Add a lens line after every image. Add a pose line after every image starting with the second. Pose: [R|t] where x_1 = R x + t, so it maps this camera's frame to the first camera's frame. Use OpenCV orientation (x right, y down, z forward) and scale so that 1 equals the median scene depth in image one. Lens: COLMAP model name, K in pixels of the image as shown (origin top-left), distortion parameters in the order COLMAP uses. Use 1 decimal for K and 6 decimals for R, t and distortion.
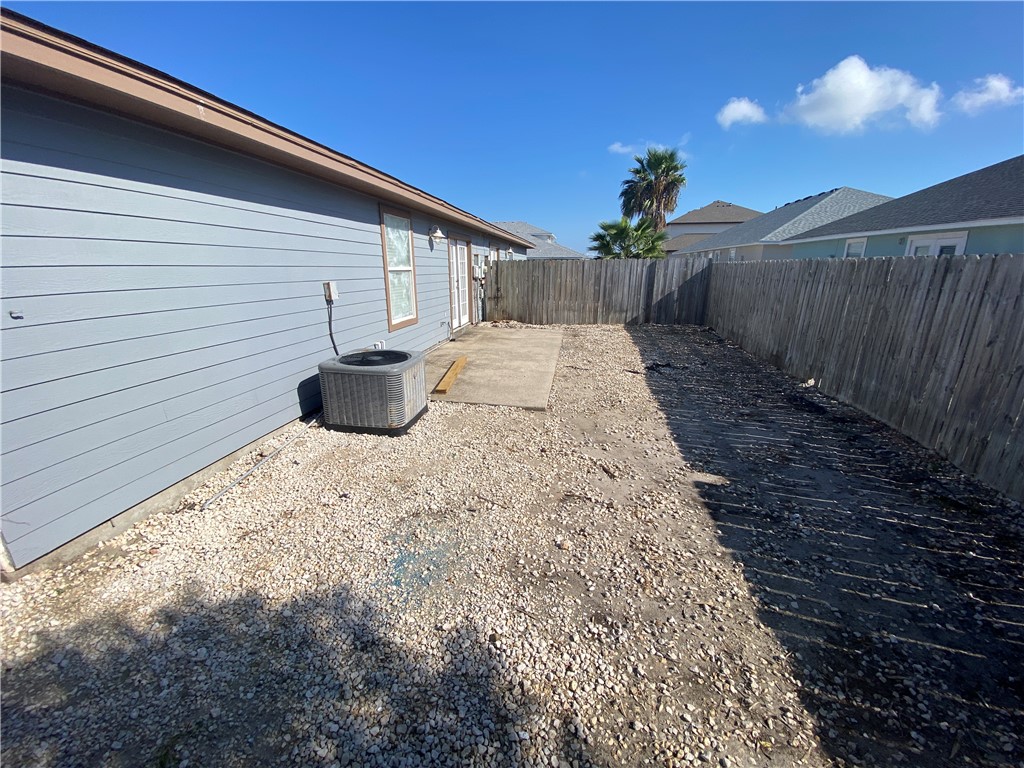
lens RADIAL K [[414.2, 0, 509.0], [0, 414.2, 386.4], [0, 0, 1]] dist [0.020047, -0.018035]
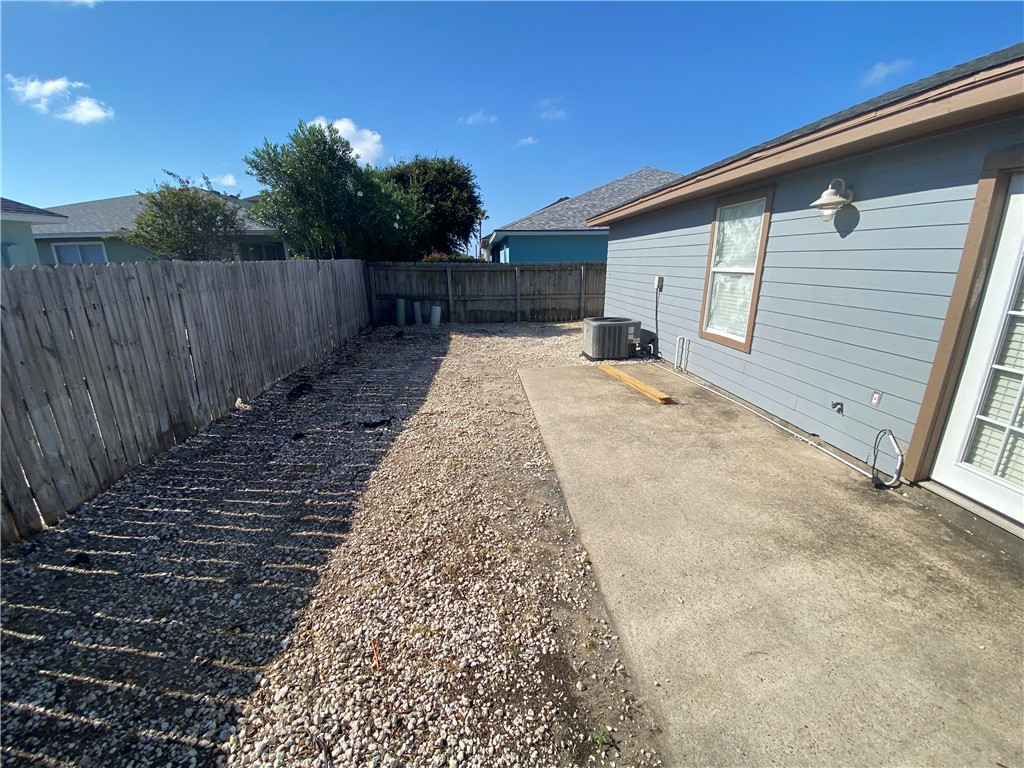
lens RADIAL K [[413.6, 0, 495.2], [0, 413.6, 383.0], [0, 0, 1]] dist [0.000567, -0.017018]
pose [[-0.977894, 0.064175, -0.199011, 0.734994], [-0.051759, 0.847834, 0.527729, -1.065096], [0.202596, 0.526363, -0.825770, 3.614870]]
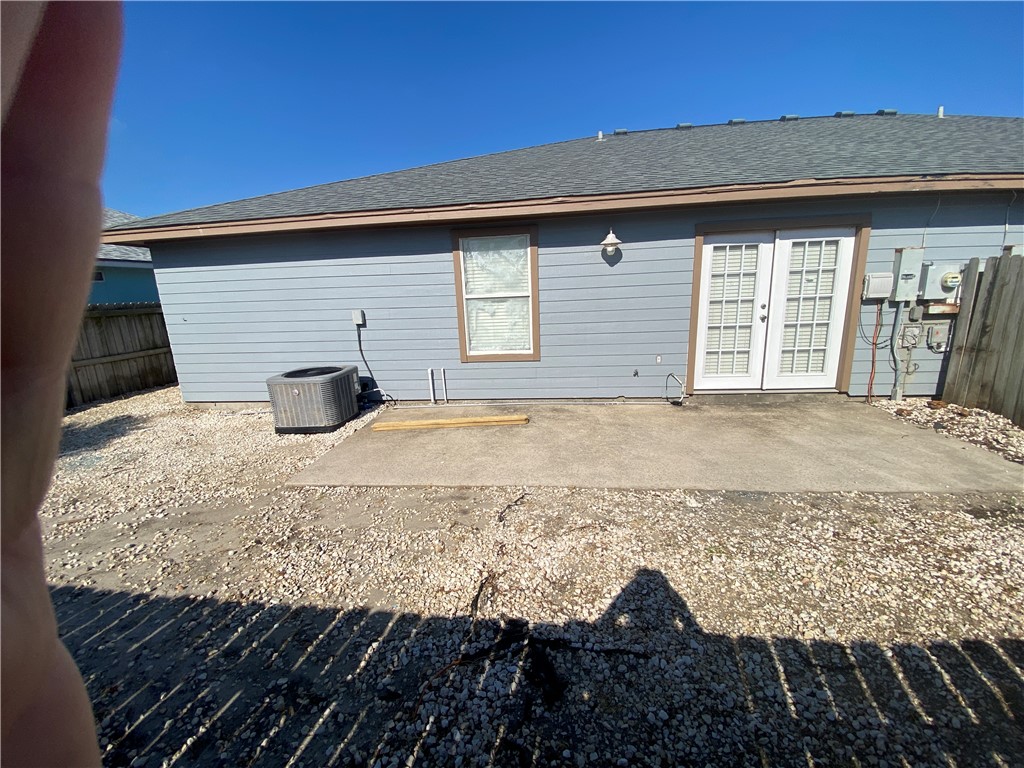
lens RADIAL K [[411.0, 0, 507.8], [0, 411.0, 385.4], [0, 0, 1]] dist [0.024071, -0.017071]
pose [[0.046491, 0.214455, -0.975627, 1.358263], [-0.239607, 0.950564, 0.197528, -0.610123], [0.969756, 0.224584, 0.095578, 2.141910]]
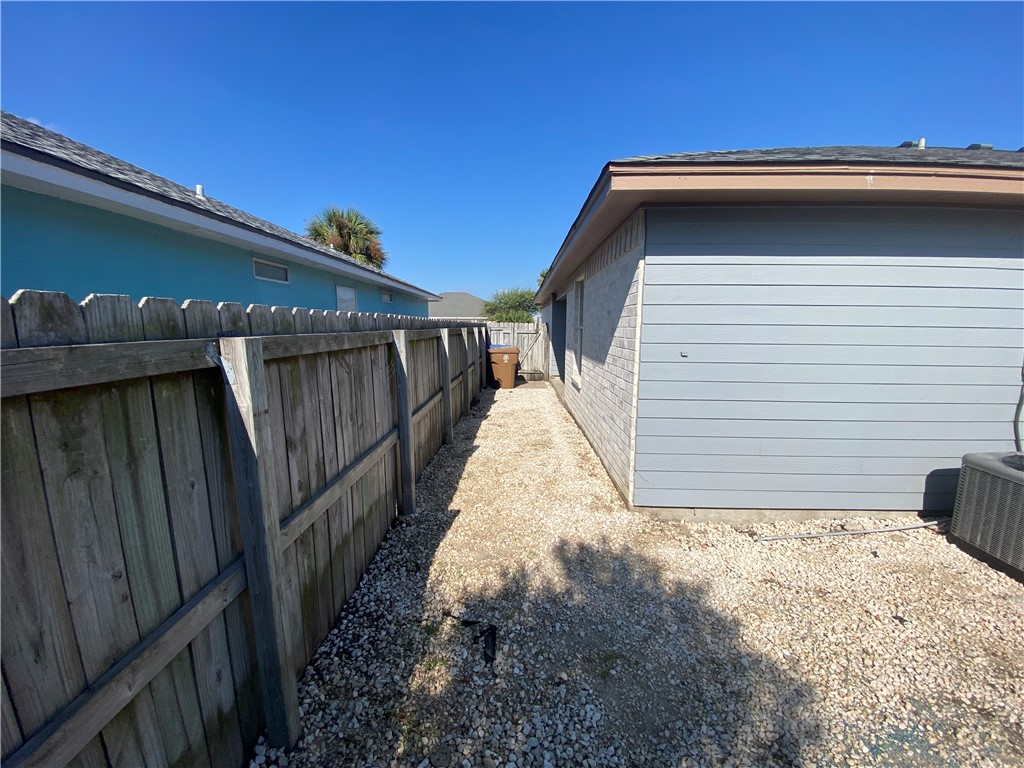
lens RADIAL K [[411.0, 0, 507.8], [0, 411.0, 385.4], [0, 0, 1]] dist [0.024071, -0.017071]
pose [[0.156443, 0.148120, -0.976517, 0.165110], [-0.280942, 0.954524, 0.099775, -0.019342], [0.946888, 0.258736, 0.190942, 0.063809]]
